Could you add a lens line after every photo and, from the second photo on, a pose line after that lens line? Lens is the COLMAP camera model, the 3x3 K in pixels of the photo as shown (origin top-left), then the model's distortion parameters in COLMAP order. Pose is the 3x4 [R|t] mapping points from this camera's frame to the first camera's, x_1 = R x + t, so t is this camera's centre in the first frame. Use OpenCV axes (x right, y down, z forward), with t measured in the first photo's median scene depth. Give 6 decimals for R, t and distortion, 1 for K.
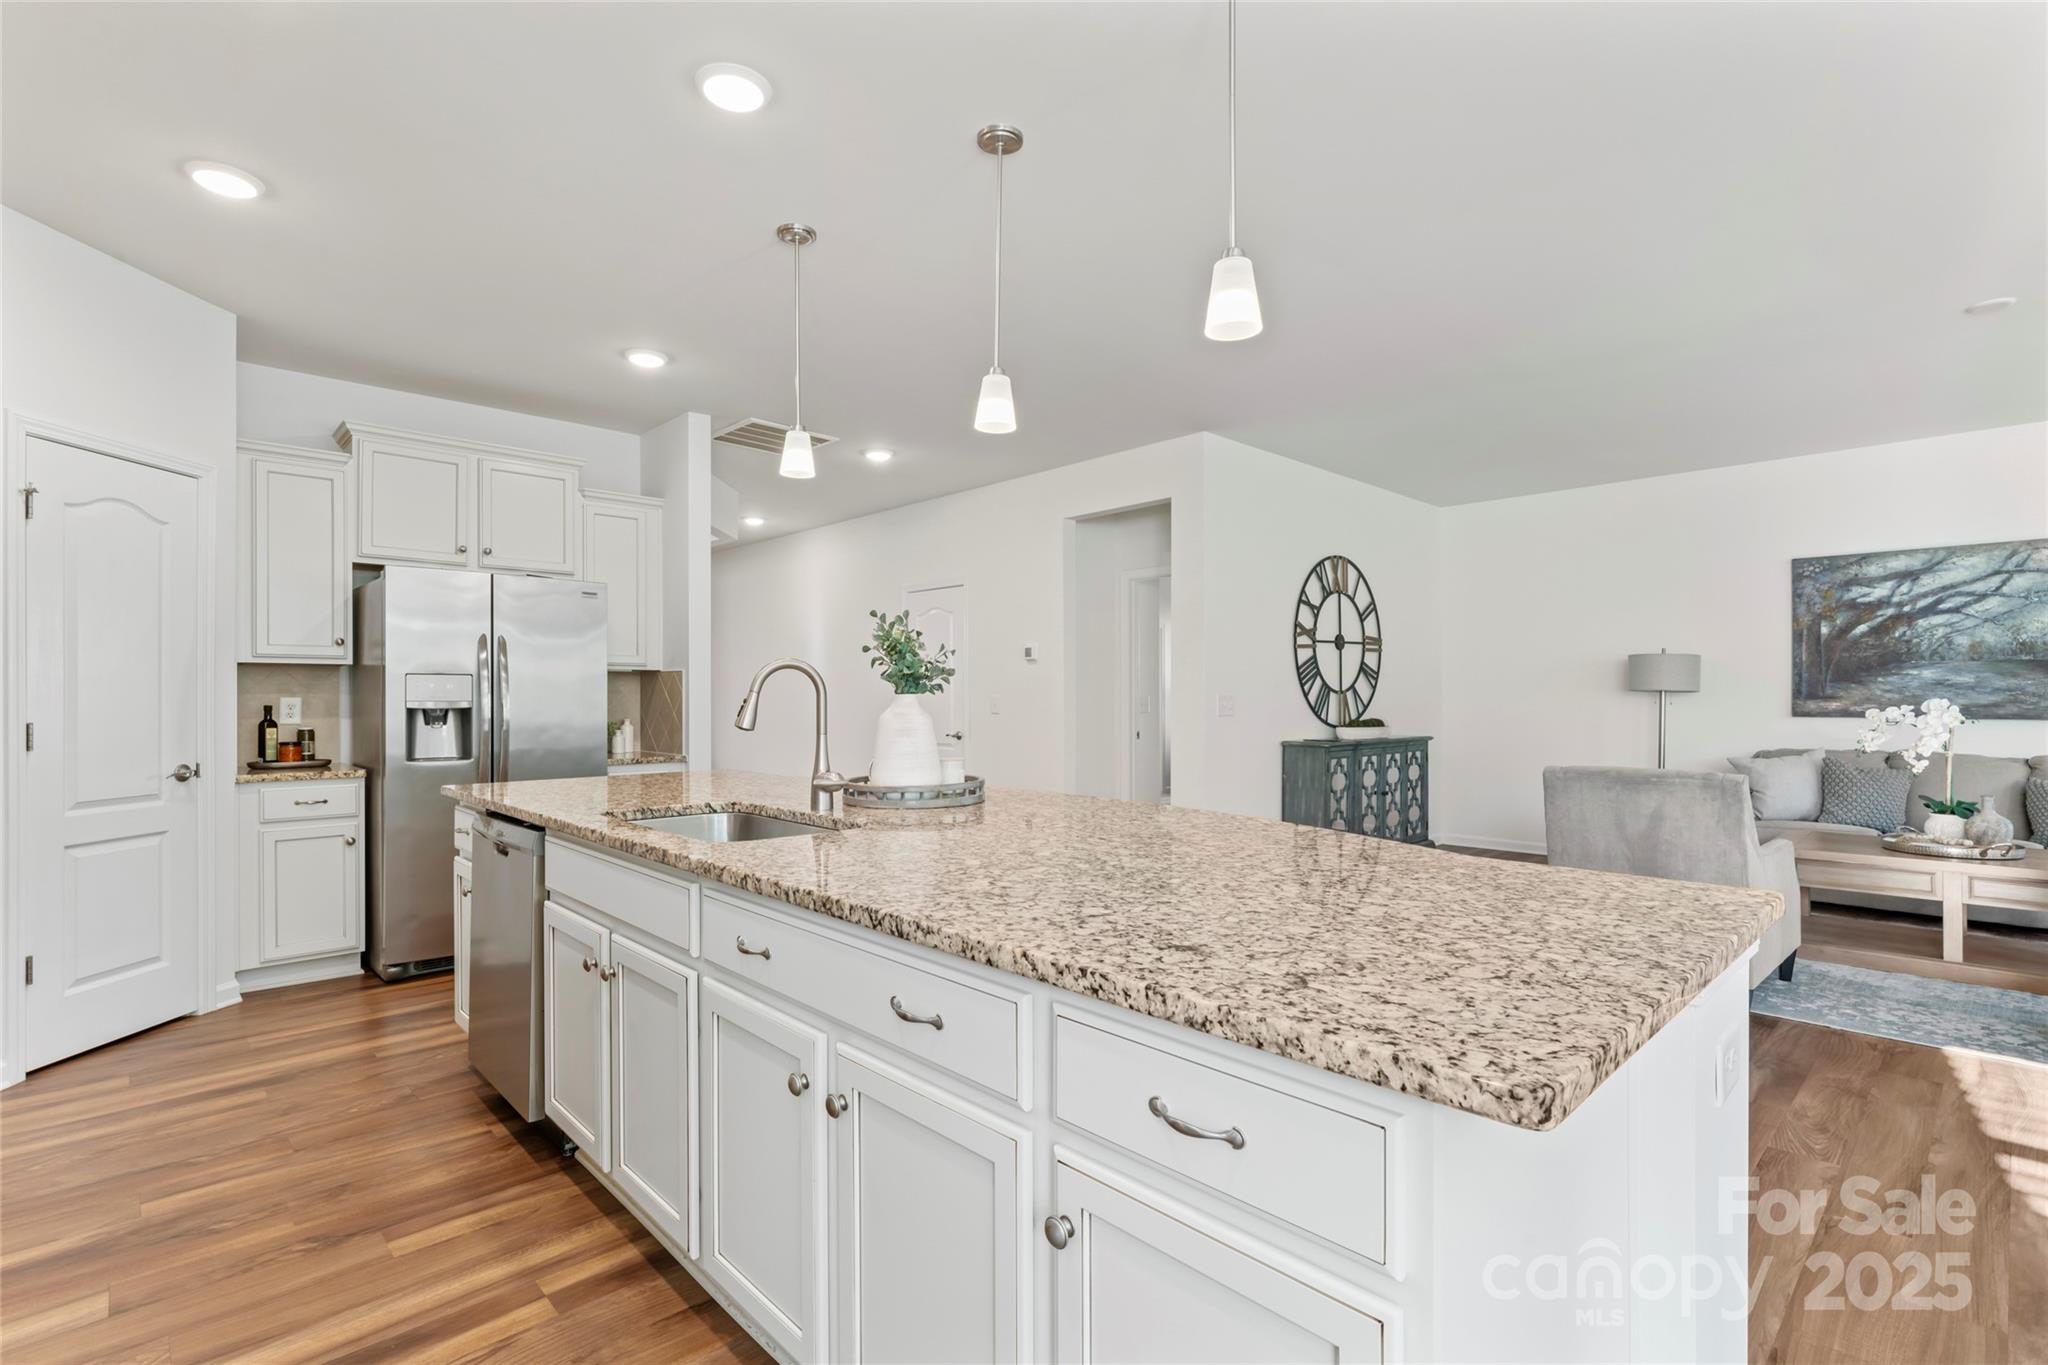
lens RADIAL K [[939.1, 0, 1027.1], [0, 939.1, 697.9], [0, 0, 1]] dist [0.005465, 0.000444]
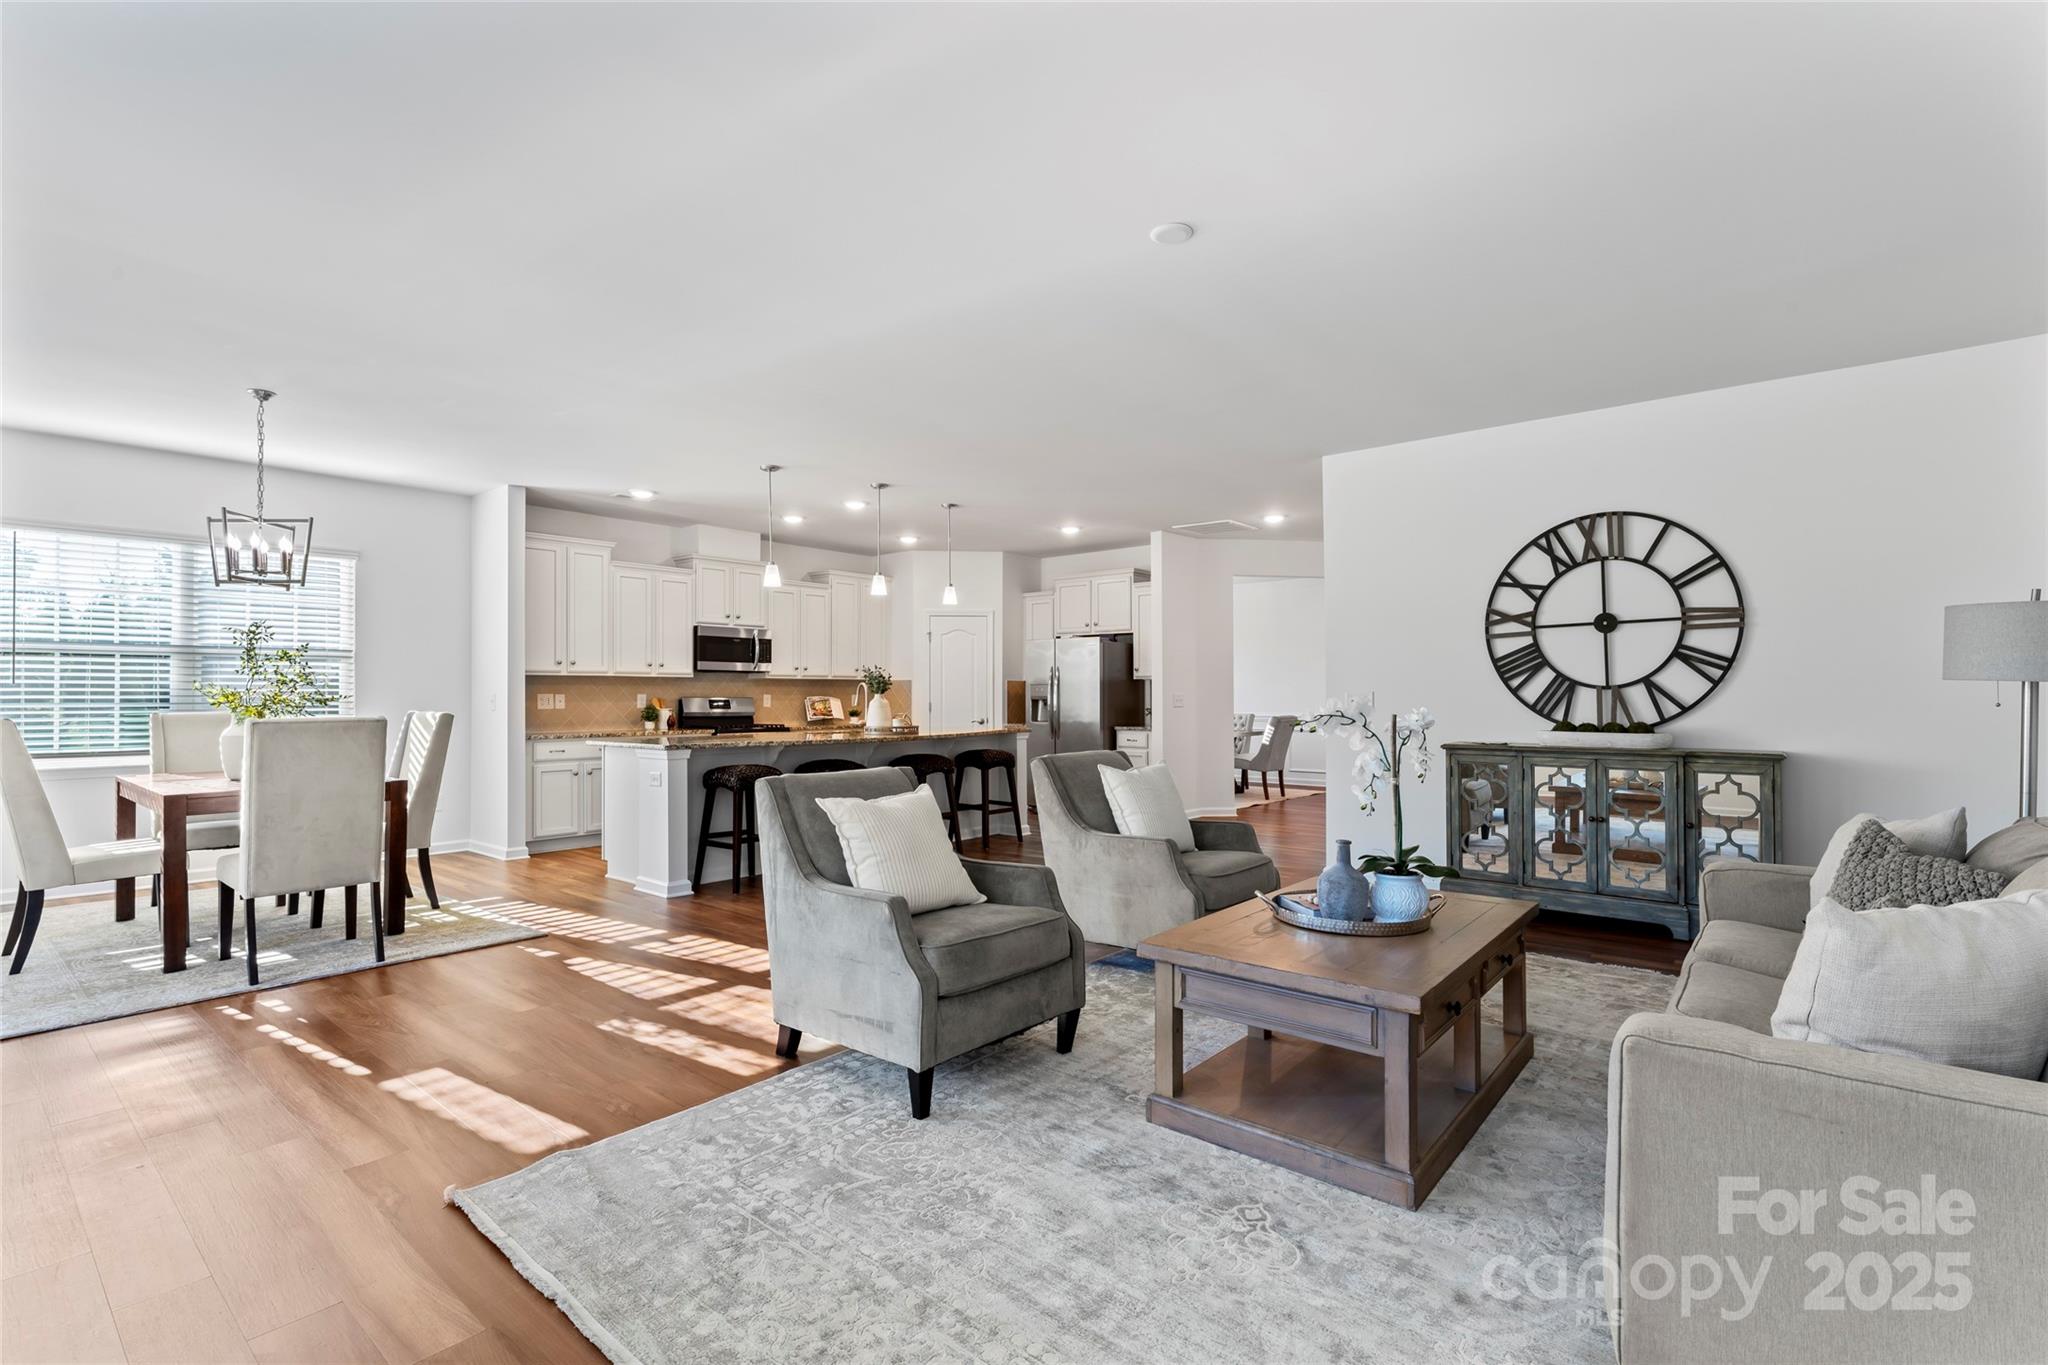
lens RADIAL K [[939.1, 0, 1030.8], [0, 939.1, 689.9], [0, 0, 1]] dist [0.005465, 0.000444]
pose [[0.098862, -0.003356, -0.995096, 1.181572], [0.002670, 0.999992, -0.003107, -0.002862], [0.995098, -0.002350, 0.098870, 0.499956]]
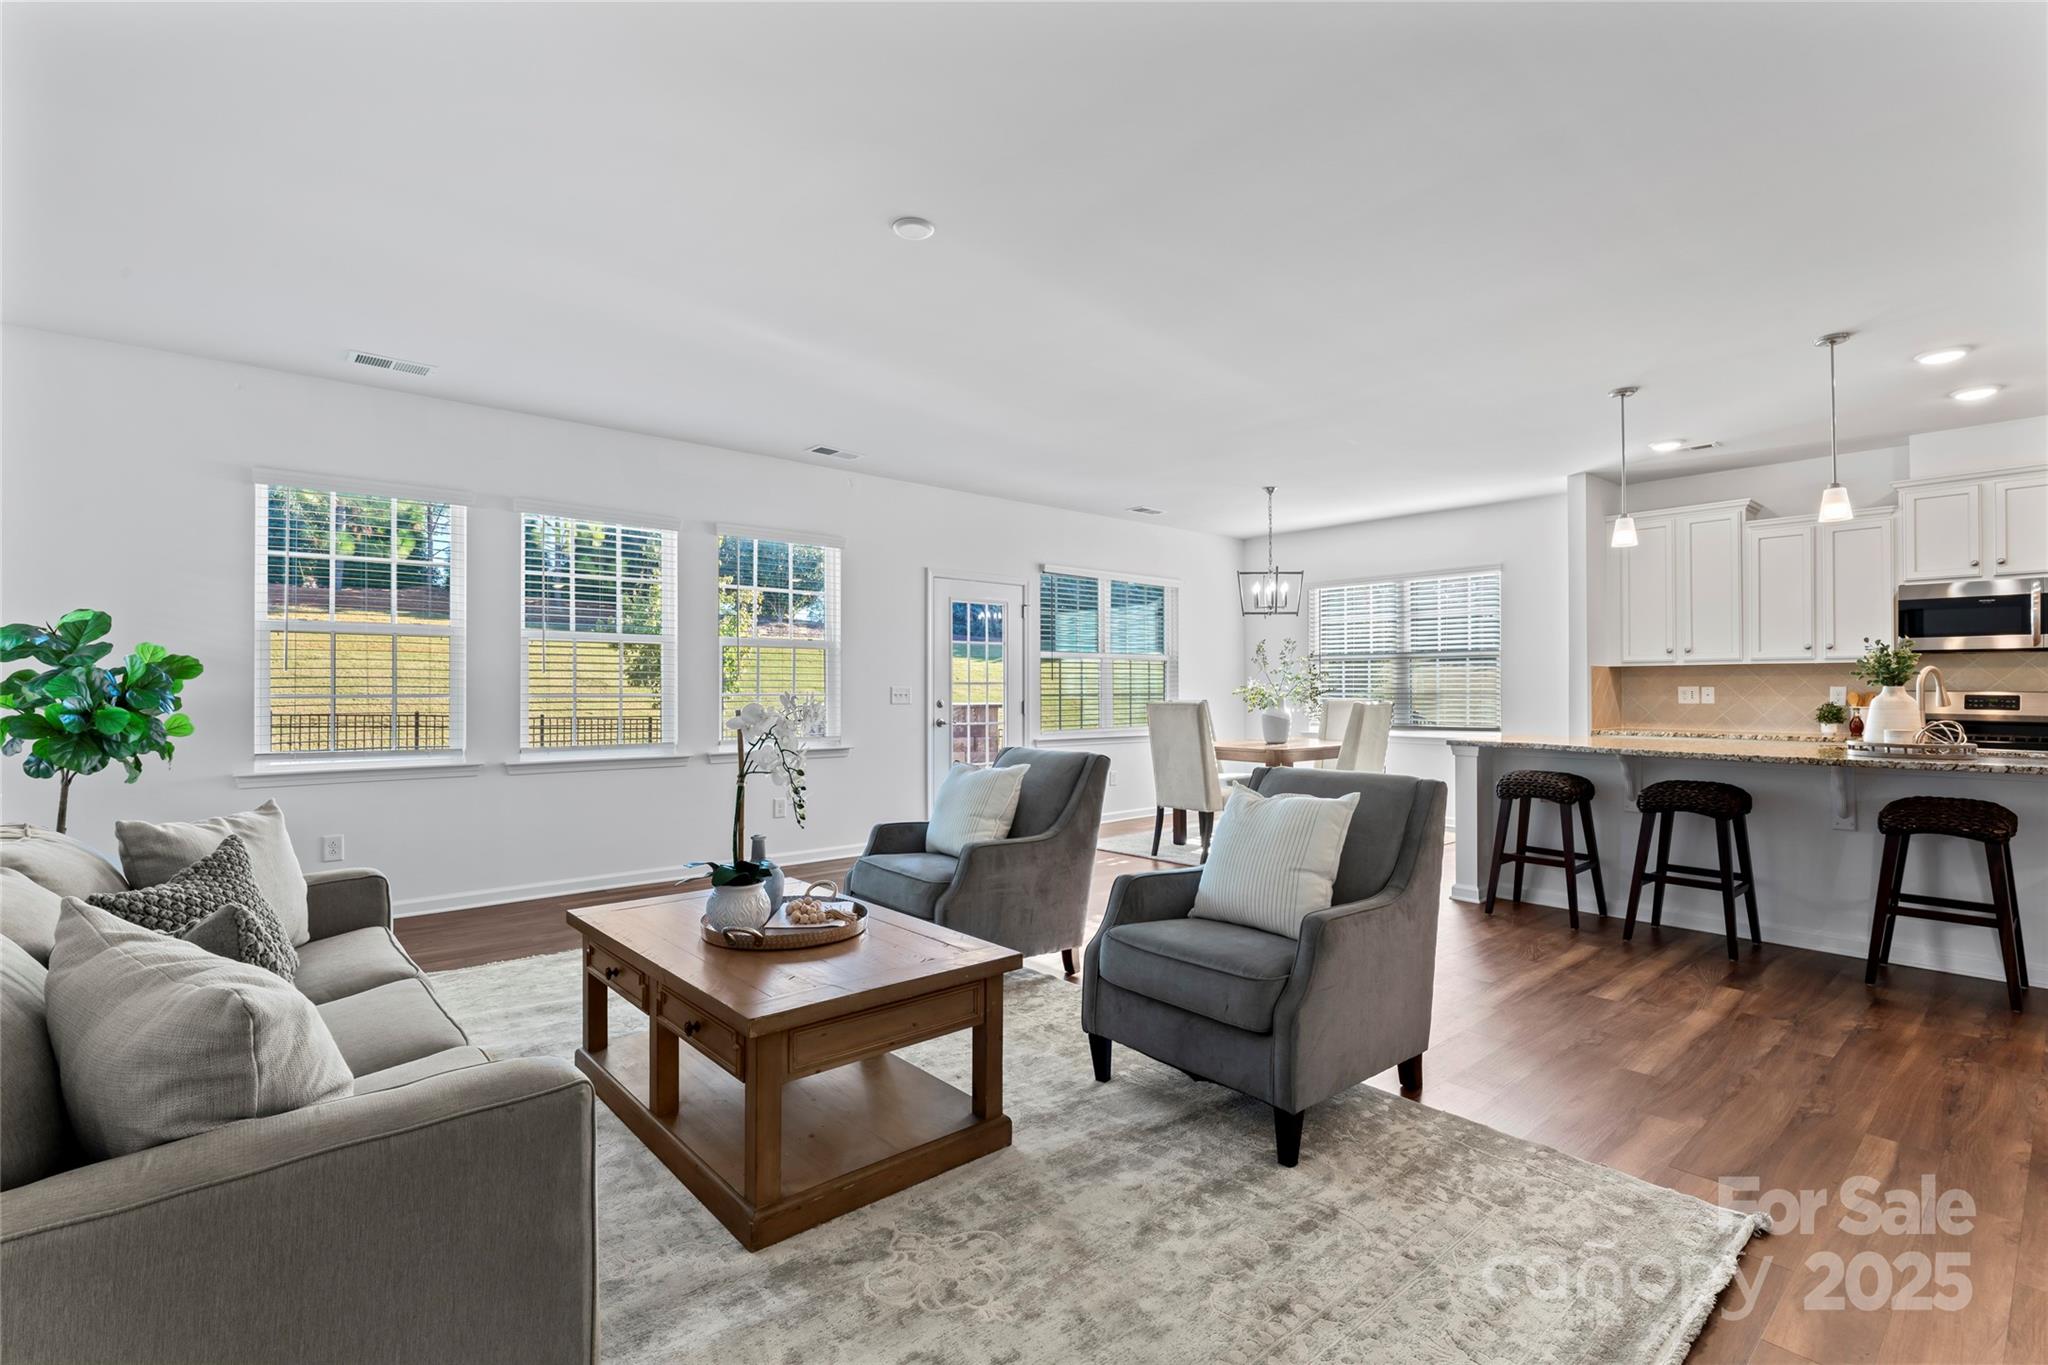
lens RADIAL K [[939.1, 0, 1041.1], [0, 939.1, 681.5], [0, 0, 1]] dist [0.005465, 0.000444]
pose [[-0.999476, 0.001049, 0.032355, 0.553790], [0.000783, 0.999966, -0.008223, 0.000004], [-0.032363, -0.008193, -0.999443, 1.167419]]
